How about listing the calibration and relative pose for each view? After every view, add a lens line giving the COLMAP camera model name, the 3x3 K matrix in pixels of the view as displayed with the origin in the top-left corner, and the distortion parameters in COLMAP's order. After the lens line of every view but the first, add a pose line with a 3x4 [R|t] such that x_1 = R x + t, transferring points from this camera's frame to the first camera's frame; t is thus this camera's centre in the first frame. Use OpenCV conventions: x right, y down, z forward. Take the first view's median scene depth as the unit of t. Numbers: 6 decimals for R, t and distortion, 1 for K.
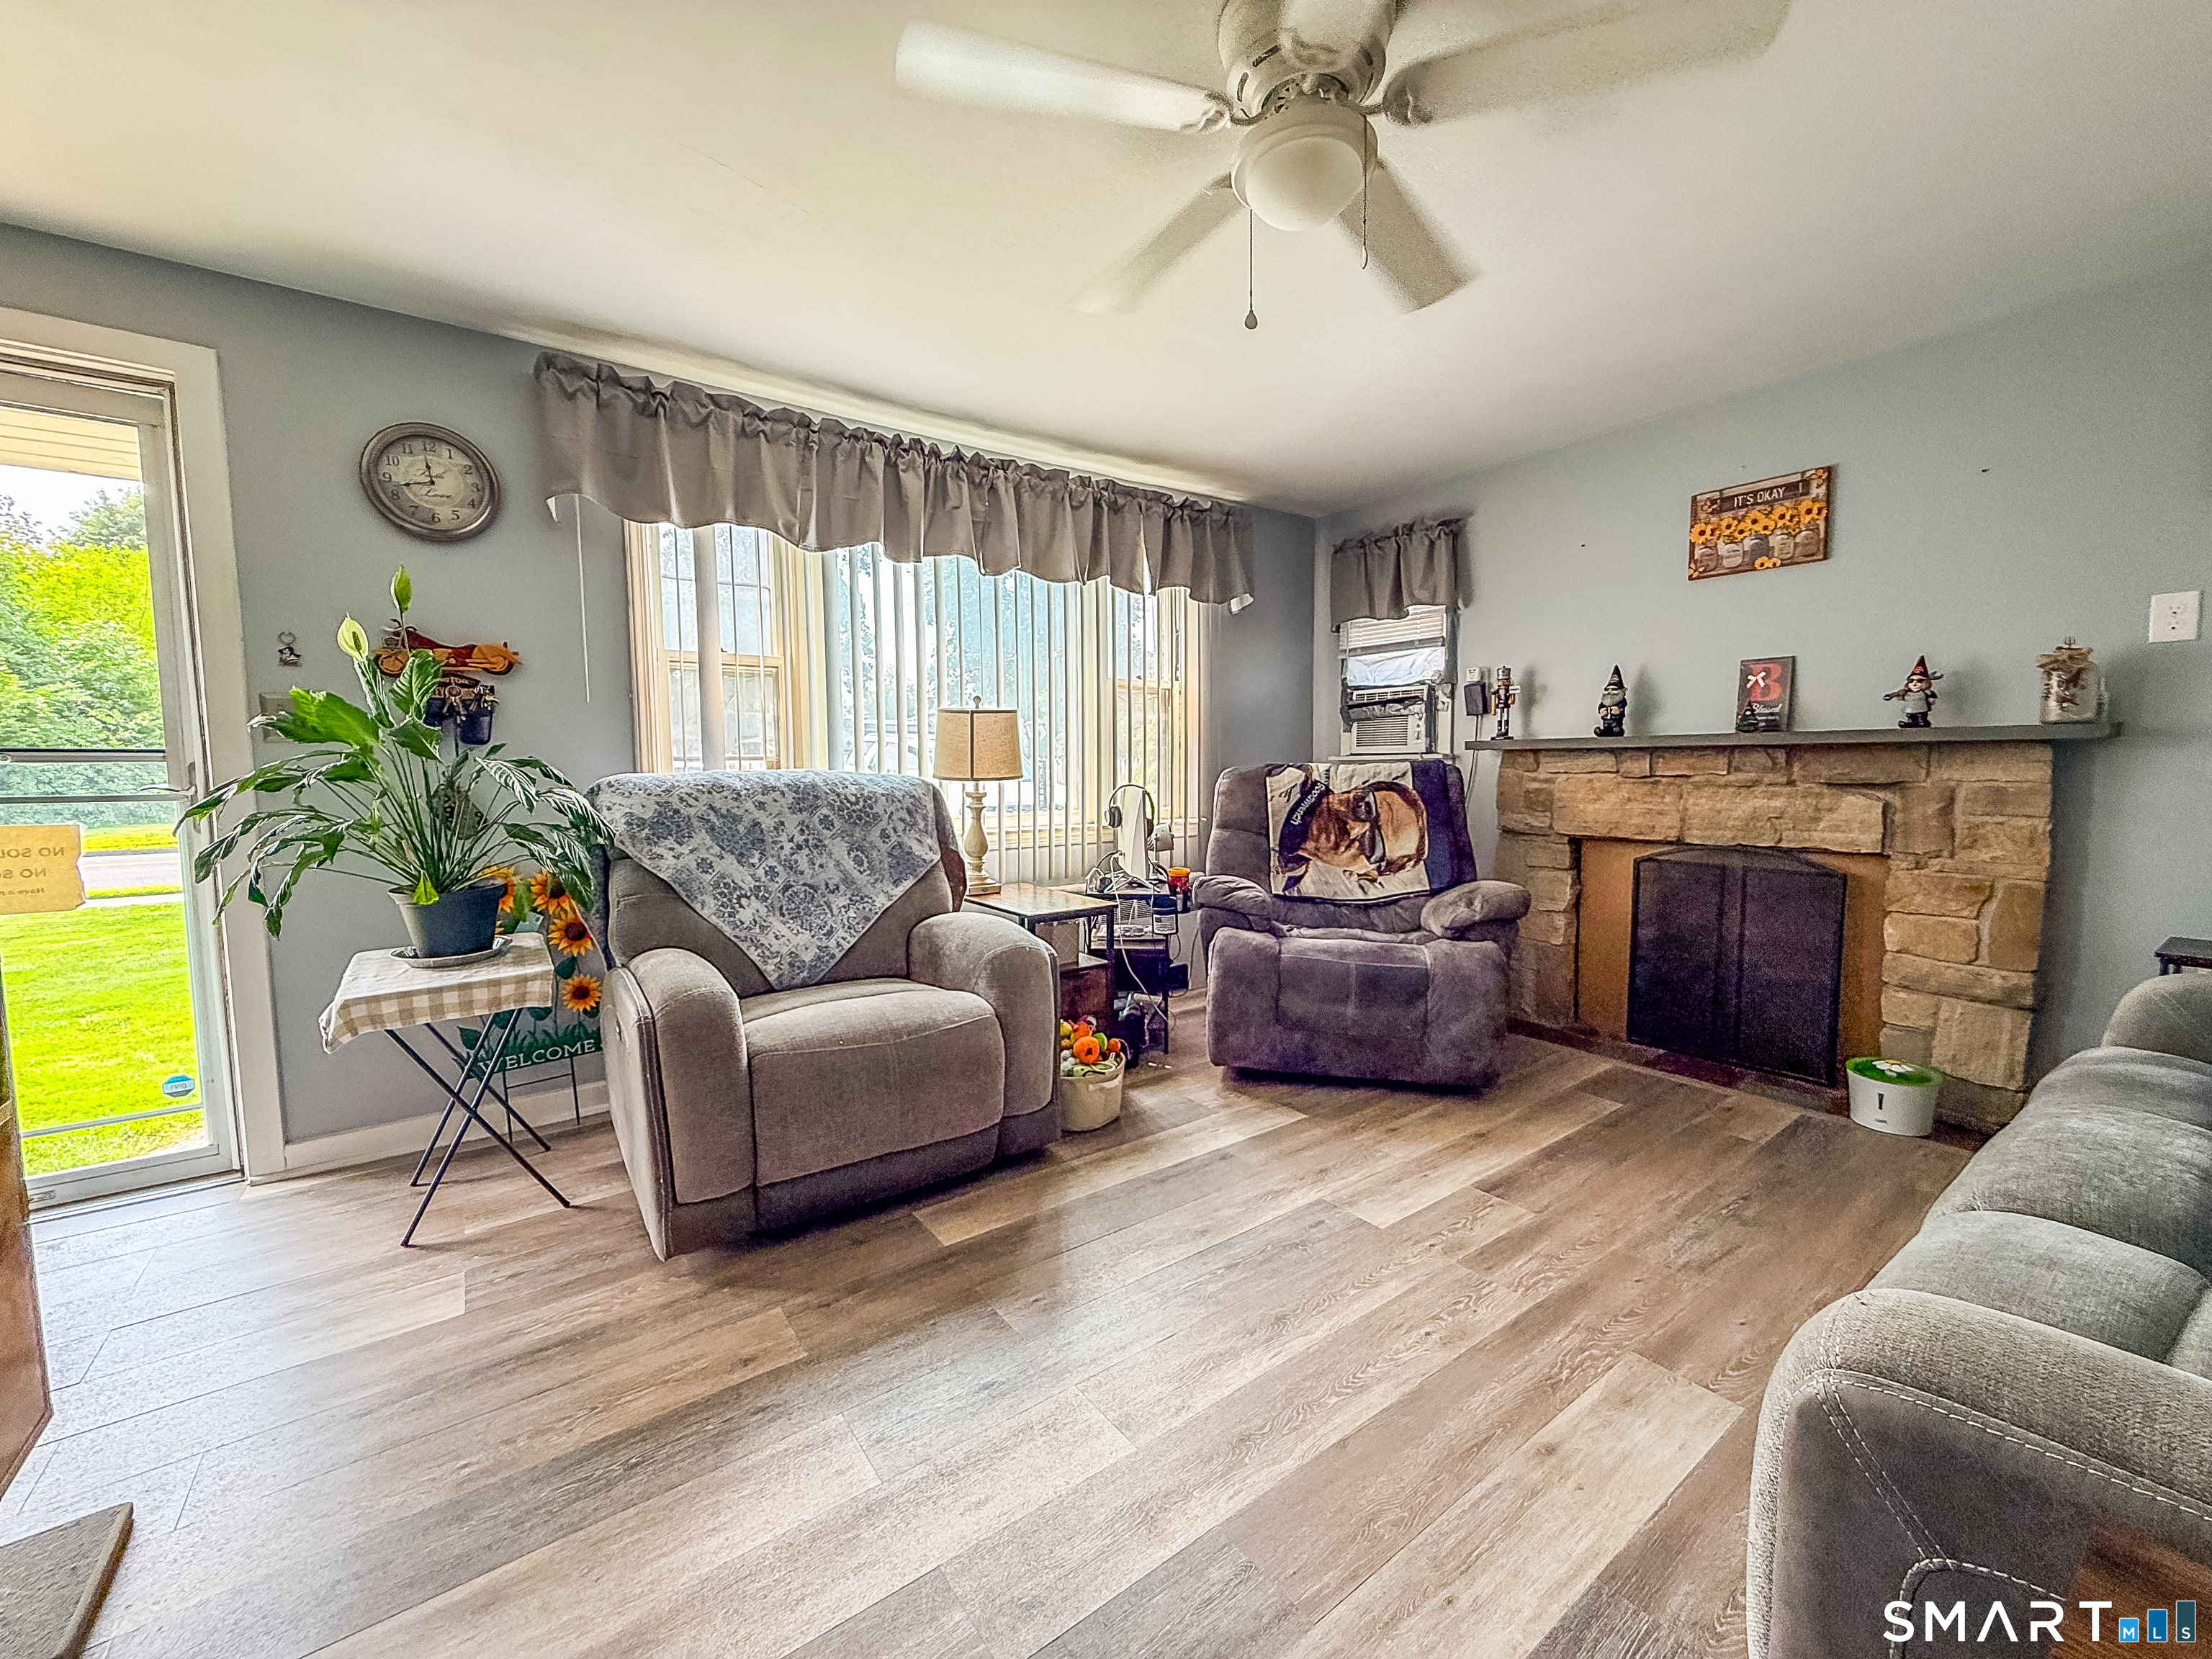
lens RADIAL K [[876.8, 0, 1101.9], [0, 876.8, 830.9], [0, 0, 1]] dist [-0.000560, -0.000065]
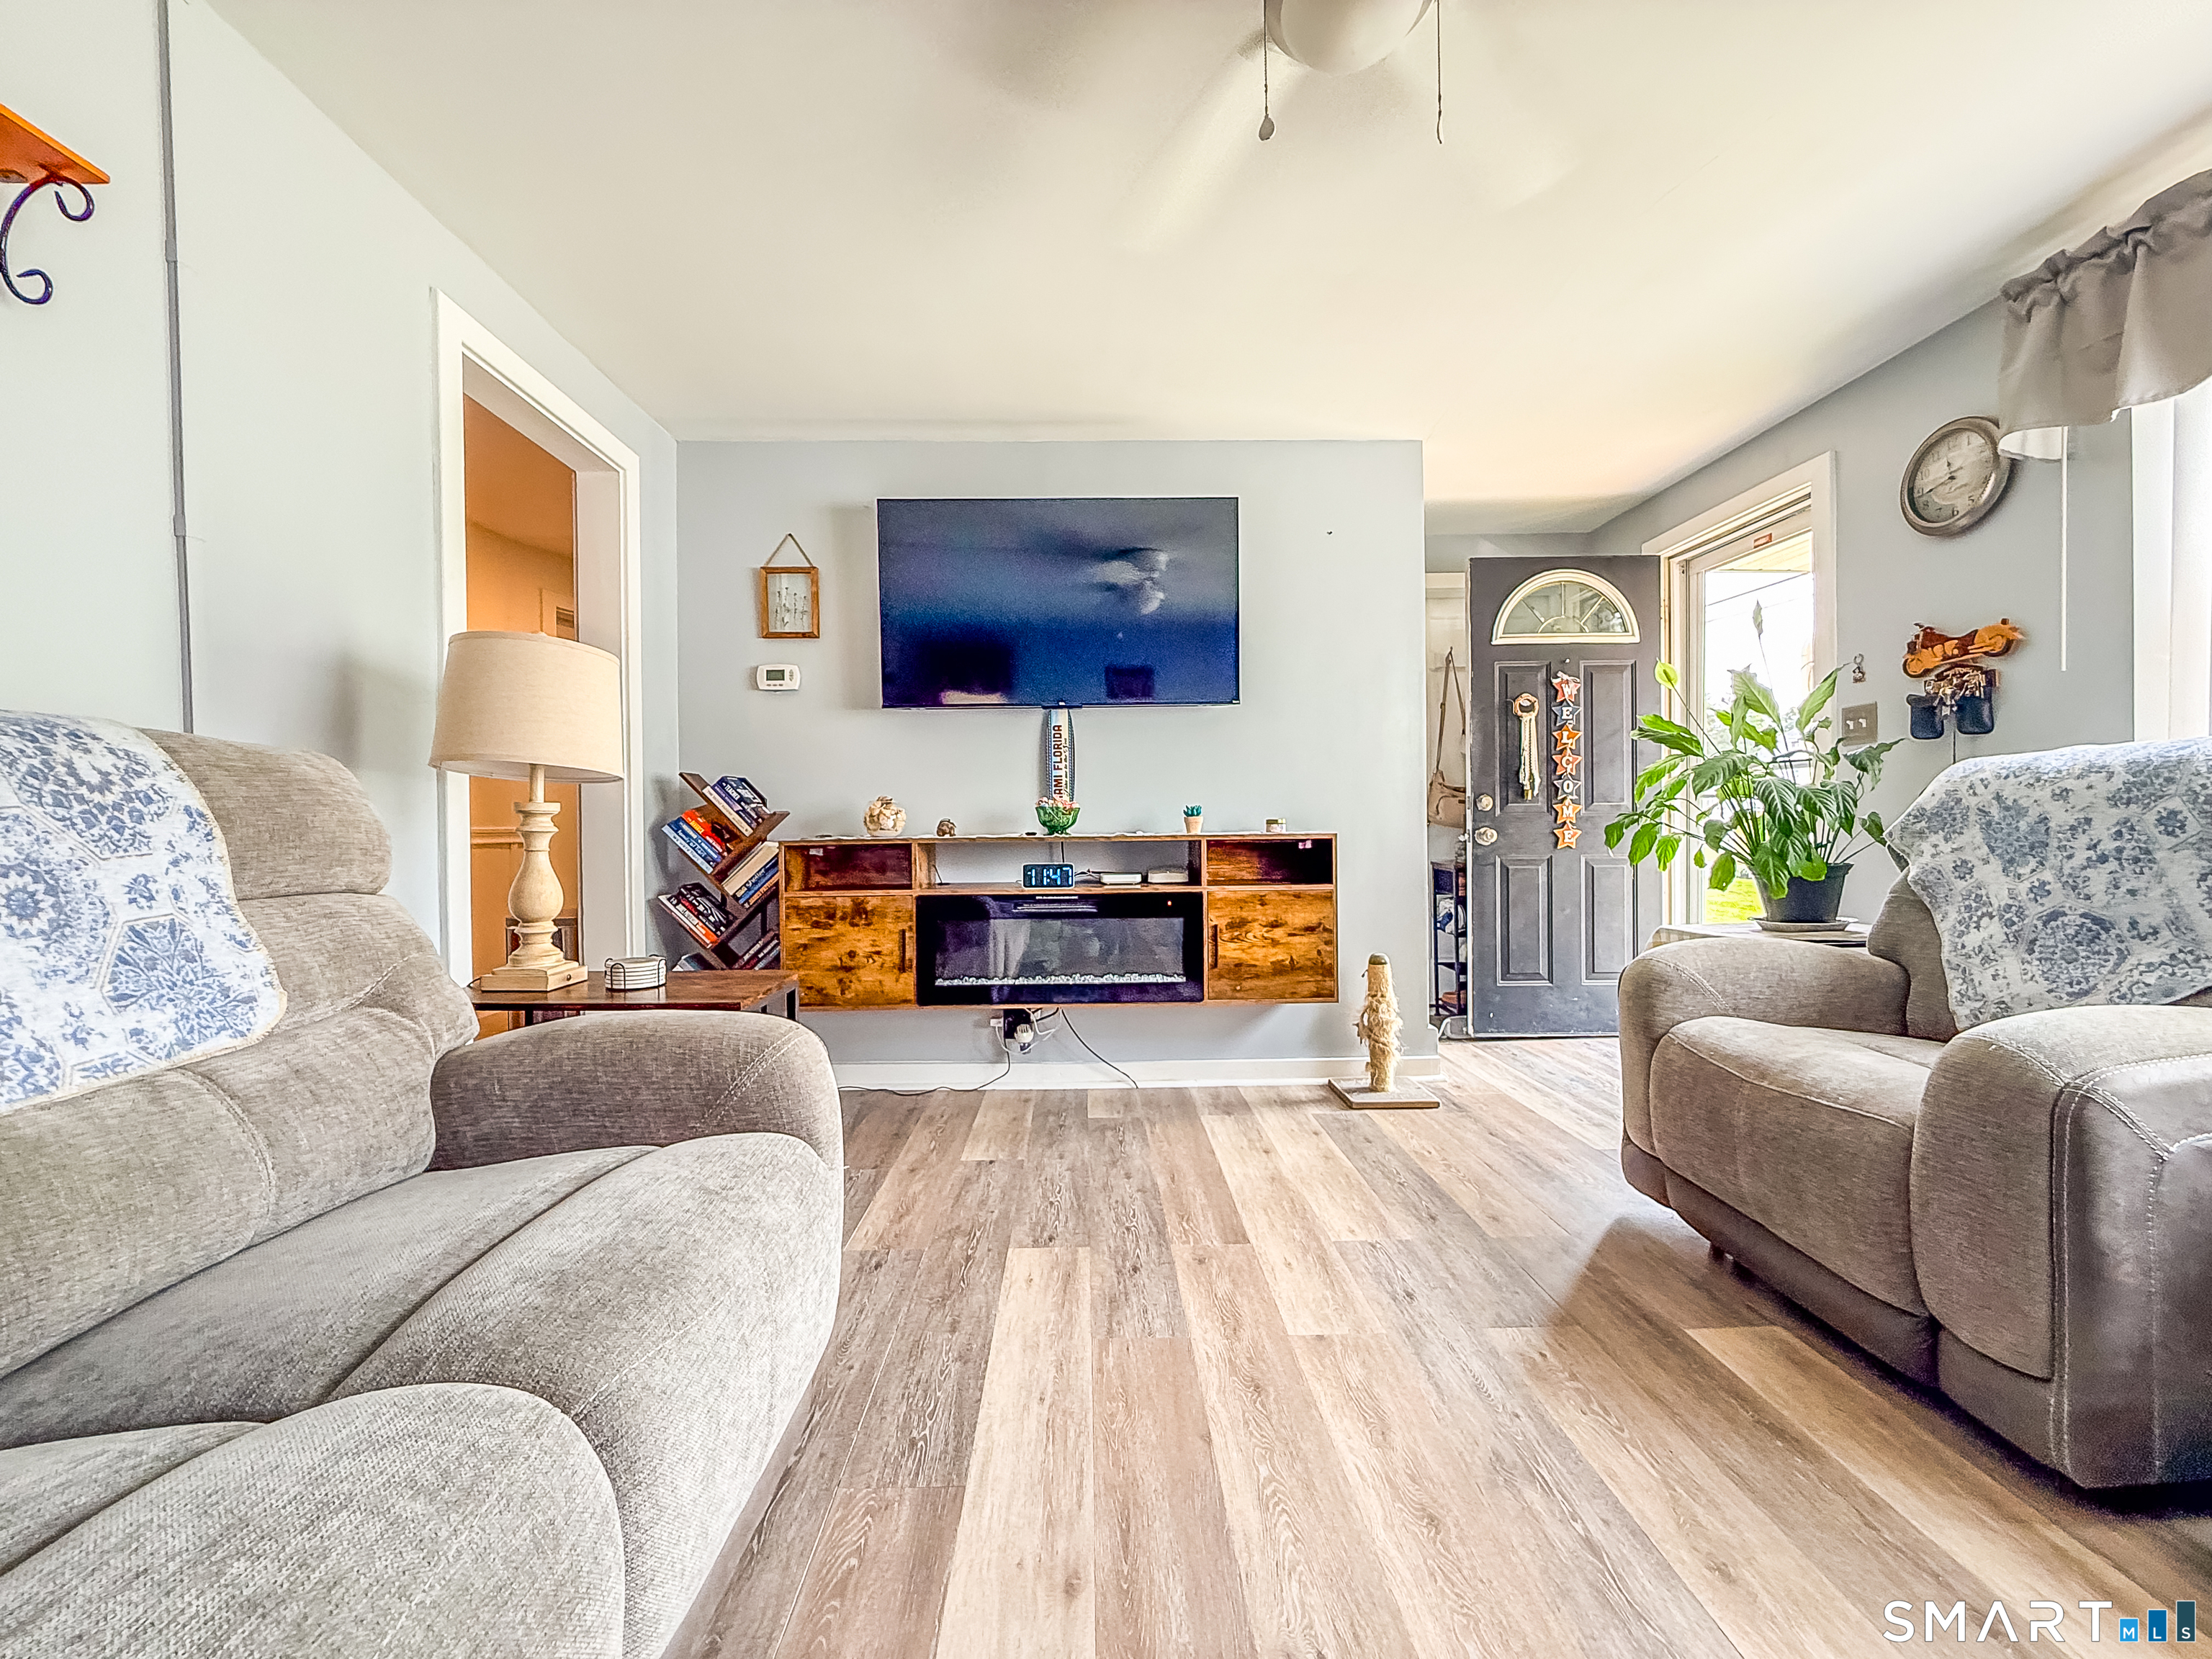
lens RADIAL K [[876.8, 0, 1101.9], [0, 876.8, 830.9], [0, 0, 1]] dist [-0.000560, -0.000065]
pose [[-0.566627, 0.021239, -0.823701, 0.630454], [-0.050954, 0.996851, 0.060755, -0.003636], [0.822397, 0.076397, -0.563761, 0.794307]]
